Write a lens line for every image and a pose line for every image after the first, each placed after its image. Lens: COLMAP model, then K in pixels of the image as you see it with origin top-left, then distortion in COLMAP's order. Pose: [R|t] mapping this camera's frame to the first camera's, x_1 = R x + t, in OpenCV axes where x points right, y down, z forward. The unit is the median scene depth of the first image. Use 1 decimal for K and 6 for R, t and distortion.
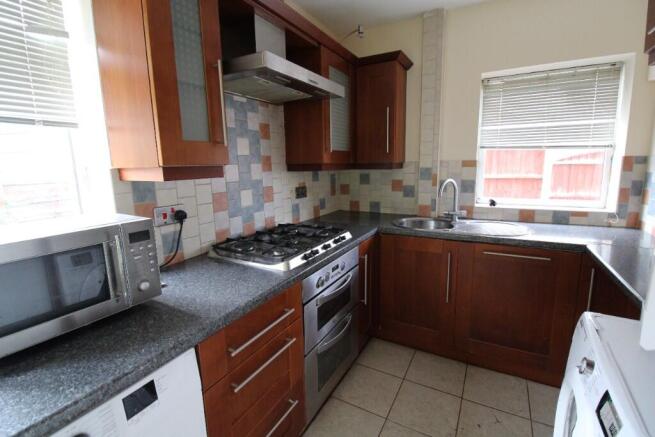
lens RADIAL K [[303.1, 0, 327.1], [0, 303.1, 216.1], [0, 0, 1]] dist [0.000507, -0.011398]
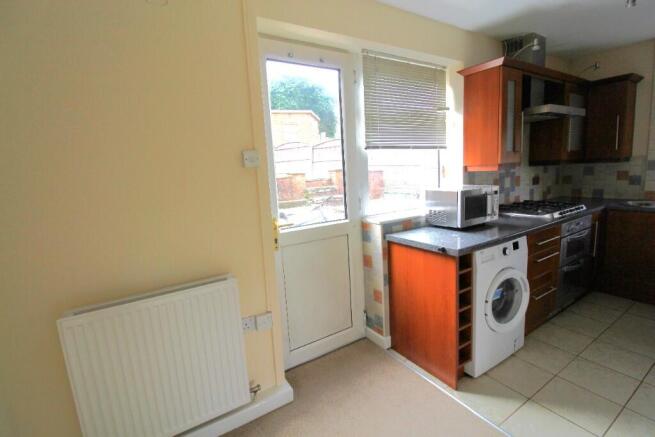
lens RADIAL K [[303.1, 0, 327.1], [0, 303.1, 216.1], [0, 0, 1]] dist [0.000507, -0.011398]
pose [[0.873915, 0.043253, -0.484150, -0.259423], [-0.044355, 0.998974, 0.009183, 0.123881], [0.484050, 0.013449, 0.874937, -0.755683]]
